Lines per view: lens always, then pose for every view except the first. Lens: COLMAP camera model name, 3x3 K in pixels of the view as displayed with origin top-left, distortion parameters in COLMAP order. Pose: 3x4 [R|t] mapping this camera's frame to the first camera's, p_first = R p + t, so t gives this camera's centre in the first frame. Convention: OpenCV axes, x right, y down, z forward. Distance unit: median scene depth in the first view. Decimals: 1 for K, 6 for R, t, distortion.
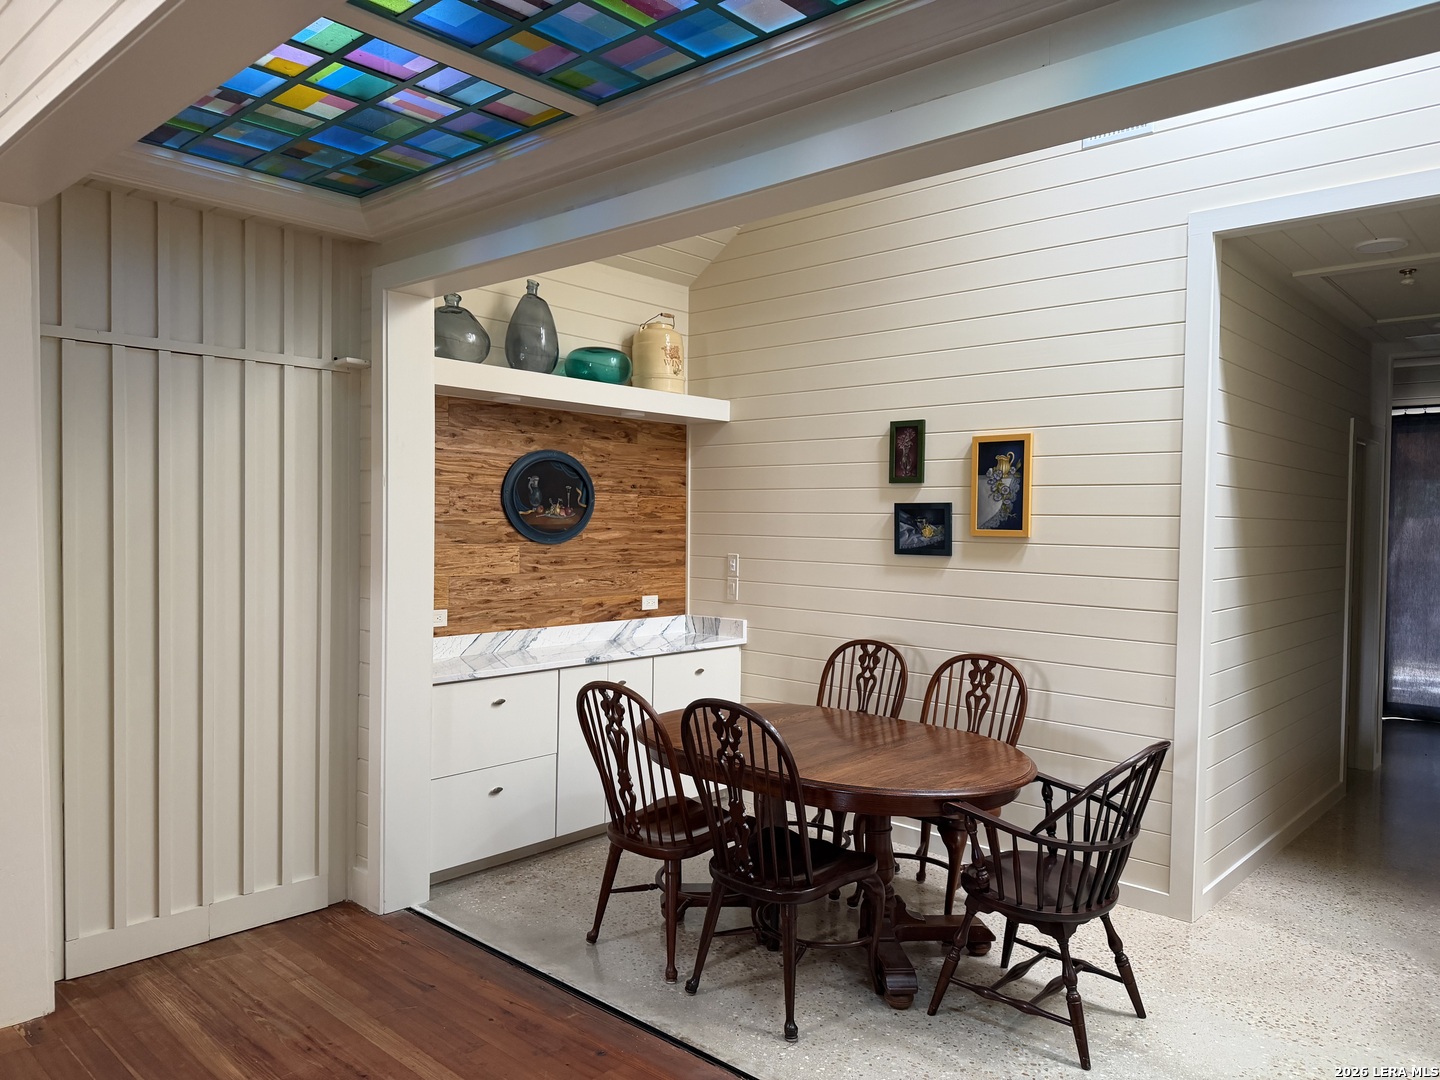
lens RADIAL K [[999.2, 0, 728.5], [0, 999.2, 541.8], [0, 0, 1]] dist [0.098328, -0.138638]
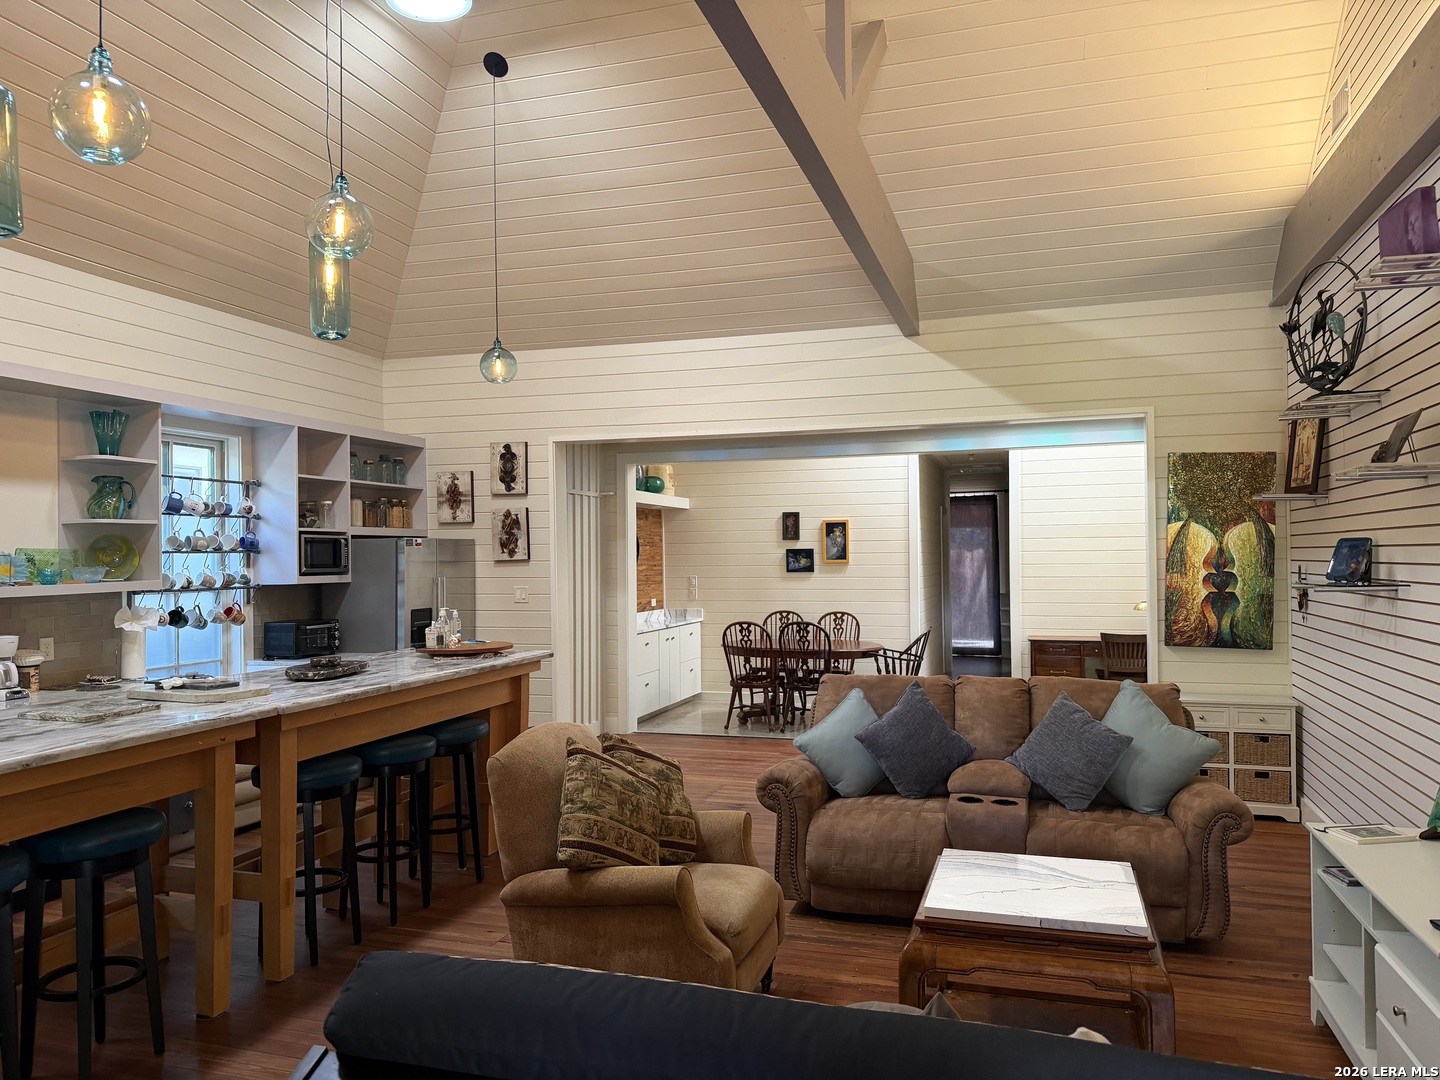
lens RADIAL K [[999.2, 0, 728.5], [0, 999.2, 541.8], [0, 0, 1]] dist [0.098328, -0.138638]
pose [[0.906658, -0.016950, 0.421527, -0.865765], [0.032581, 0.999022, -0.029906, 0.007023], [-0.420607, 0.040848, 0.906323, -0.932296]]
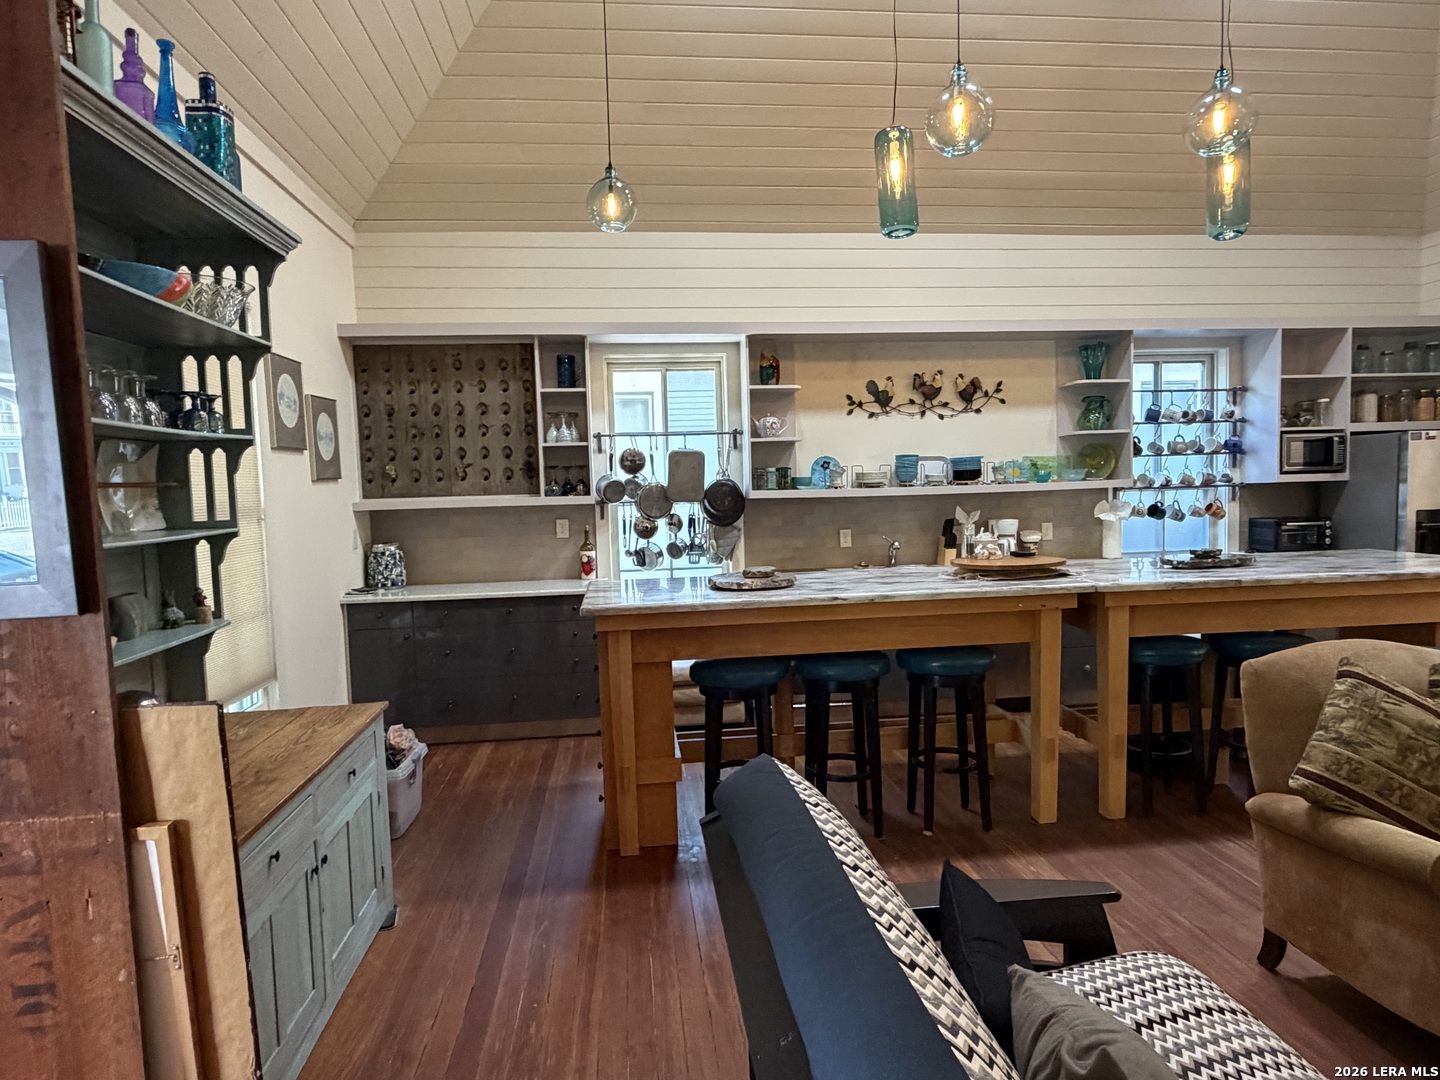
lens RADIAL K [[839.8, 0, 722.3], [0, 839.8, 543.9], [0, 0, 1]] dist [0.003841, 0.000501]
pose [[0.745931, 0.009919, -0.665950, -0.594652], [0.023016, 0.998908, 0.040658, 0.025652], [0.665626, -0.045656, 0.744888, -0.845668]]
